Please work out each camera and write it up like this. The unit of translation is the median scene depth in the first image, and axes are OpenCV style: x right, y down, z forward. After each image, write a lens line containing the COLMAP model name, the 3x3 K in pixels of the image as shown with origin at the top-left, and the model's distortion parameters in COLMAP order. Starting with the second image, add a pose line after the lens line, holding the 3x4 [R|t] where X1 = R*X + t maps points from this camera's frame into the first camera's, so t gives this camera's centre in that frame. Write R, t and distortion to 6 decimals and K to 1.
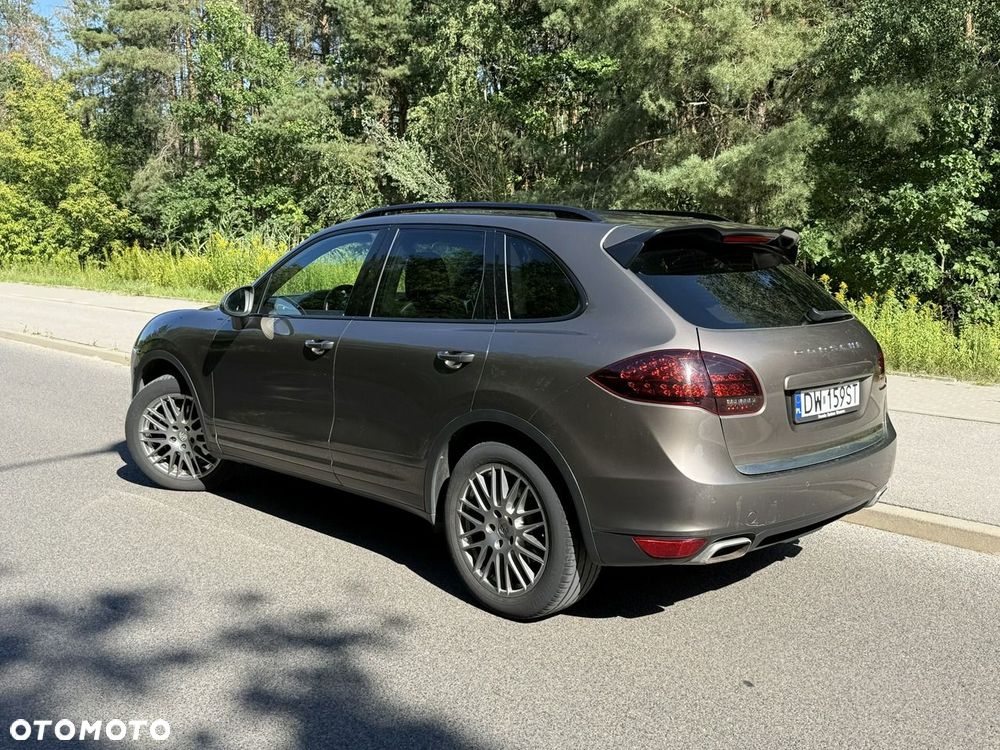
lens RADIAL K [[993.5, 0, 497.1], [0, 993.5, 371.5], [0, 0, 1]] dist [0.184358, -0.370836]
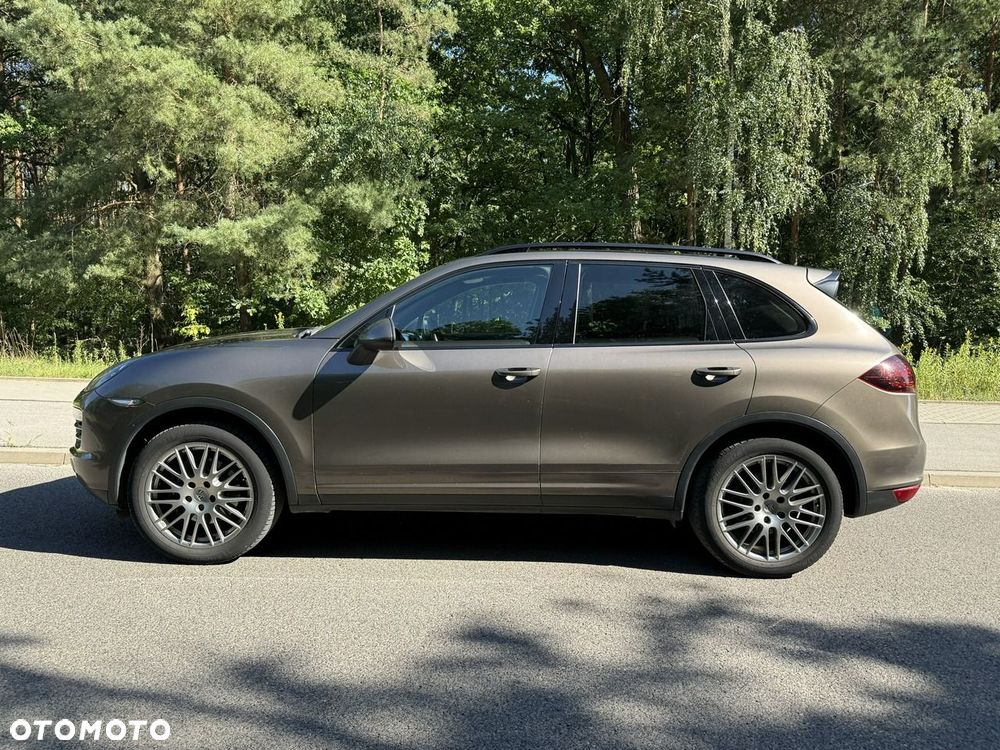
lens RADIAL K [[834.3, 0, 463.3], [0, 834.3, 375.9], [0, 0, 1]] dist [-0.070092, -0.001600]
pose [[0.704548, -0.031609, 0.708952, -0.642190], [0.062986, 0.997850, -0.018105, -0.007474], [-0.706855, 0.057409, 0.705025, 0.355051]]
